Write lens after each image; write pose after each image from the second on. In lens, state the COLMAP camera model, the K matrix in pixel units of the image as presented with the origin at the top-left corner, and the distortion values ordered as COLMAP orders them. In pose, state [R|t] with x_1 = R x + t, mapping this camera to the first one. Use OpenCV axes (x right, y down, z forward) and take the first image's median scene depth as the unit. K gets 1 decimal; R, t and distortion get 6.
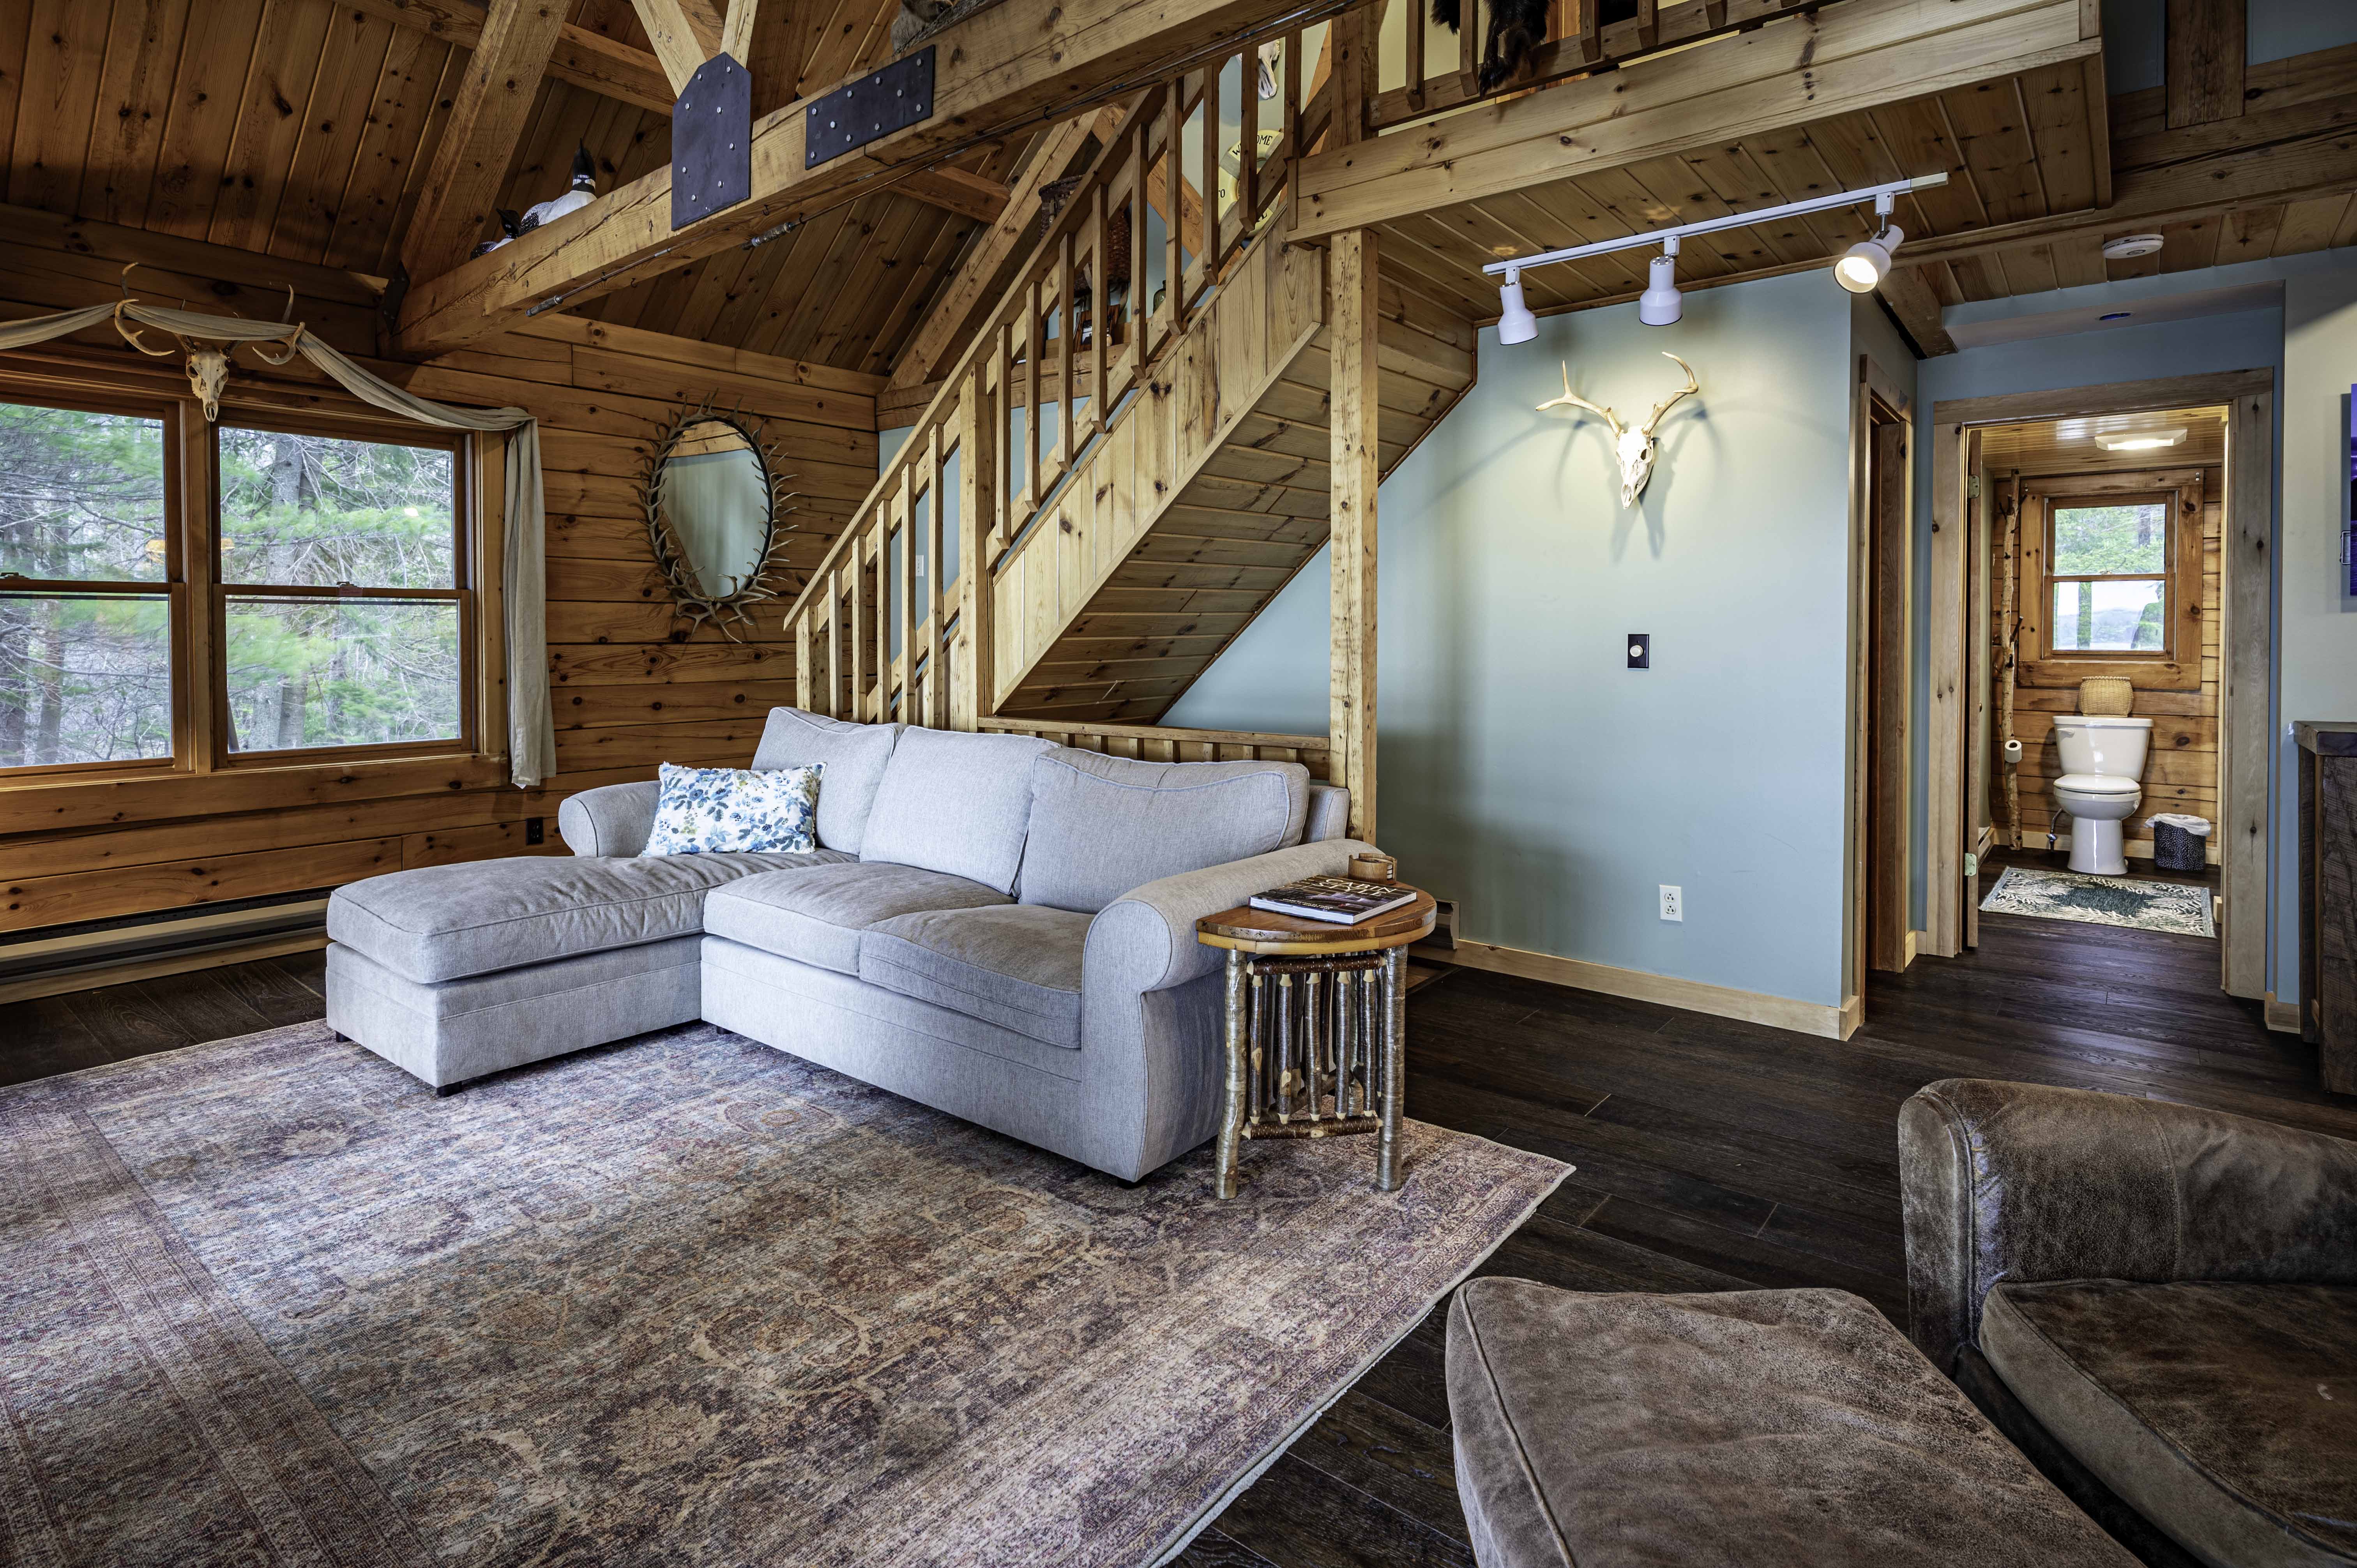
lens RADIAL K [[1195.1, 0, 1178.7], [0, 1195.1, 648.0], [0, 0, 1]] dist [-0.002245, 0.001094]
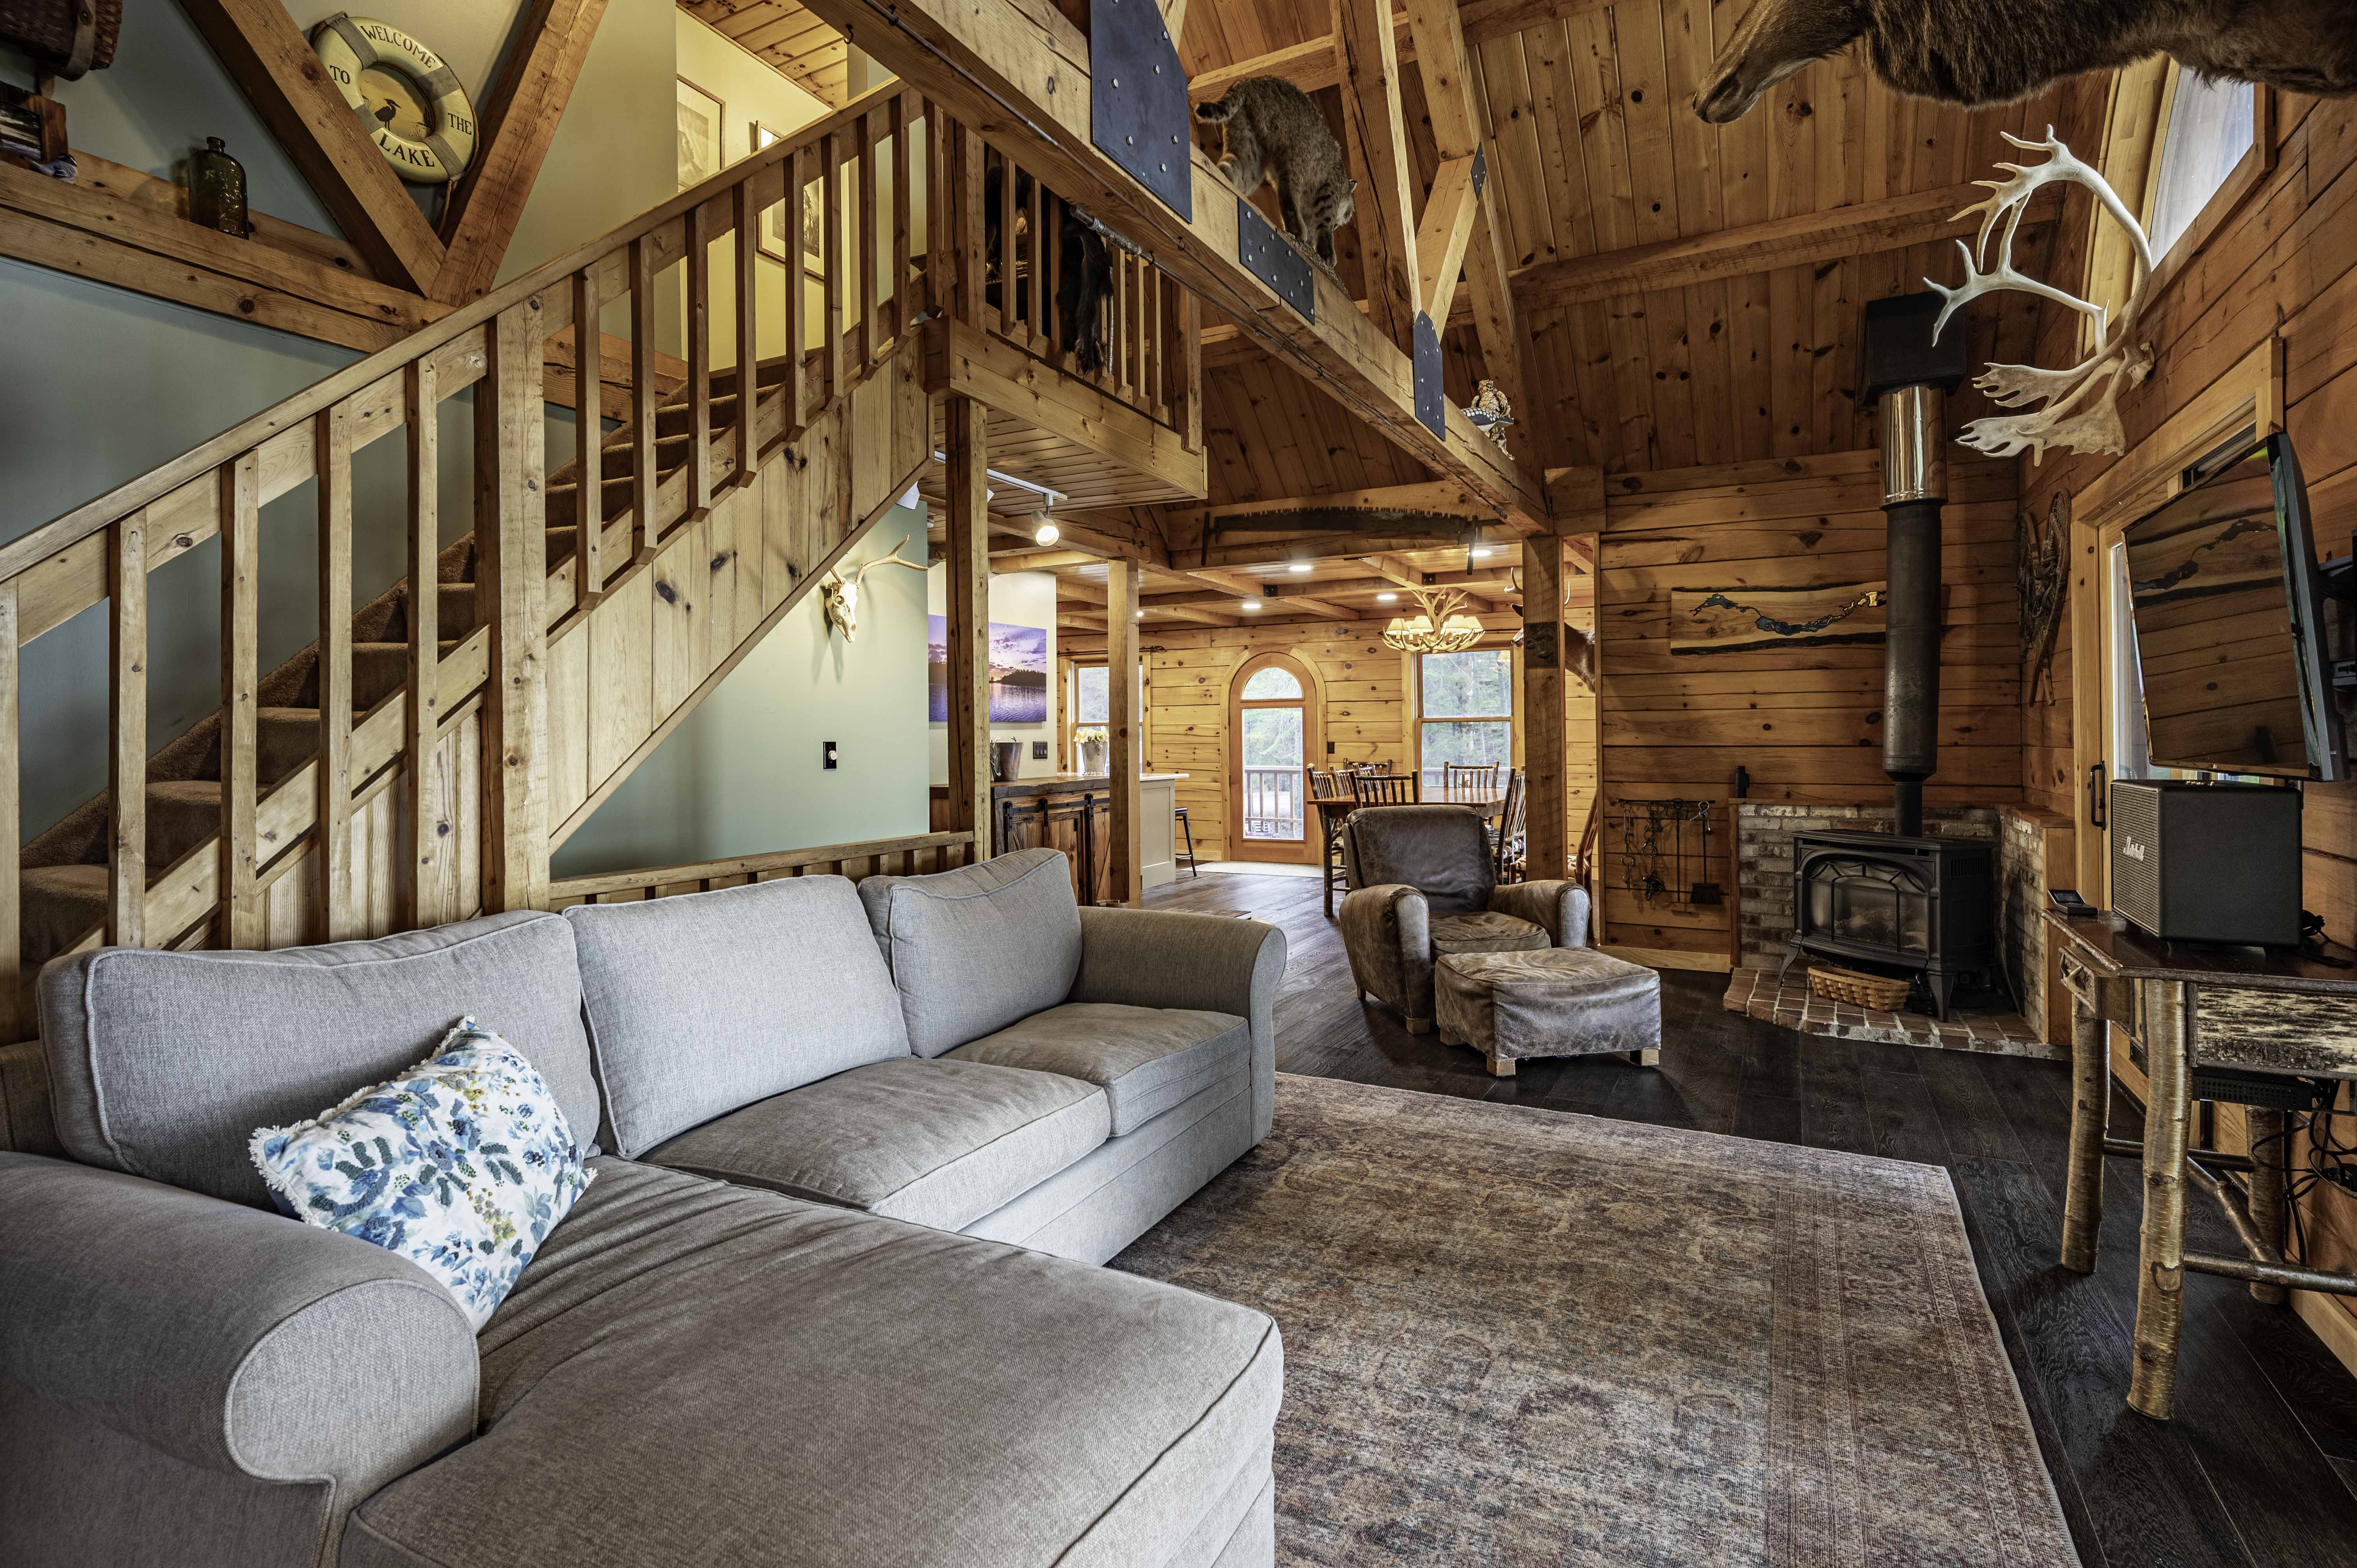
lens RADIAL K [[1133.3, 0, 1173.7], [0, 1133.3, 728.6], [0, 0, 1]] dist [-0.002336, -0.000209]
pose [[-0.180967, 0.010414, 0.983434, -1.460122], [0.018870, 0.999797, -0.007115, -0.018162], [-0.983308, 0.017270, -0.181127, 1.483734]]
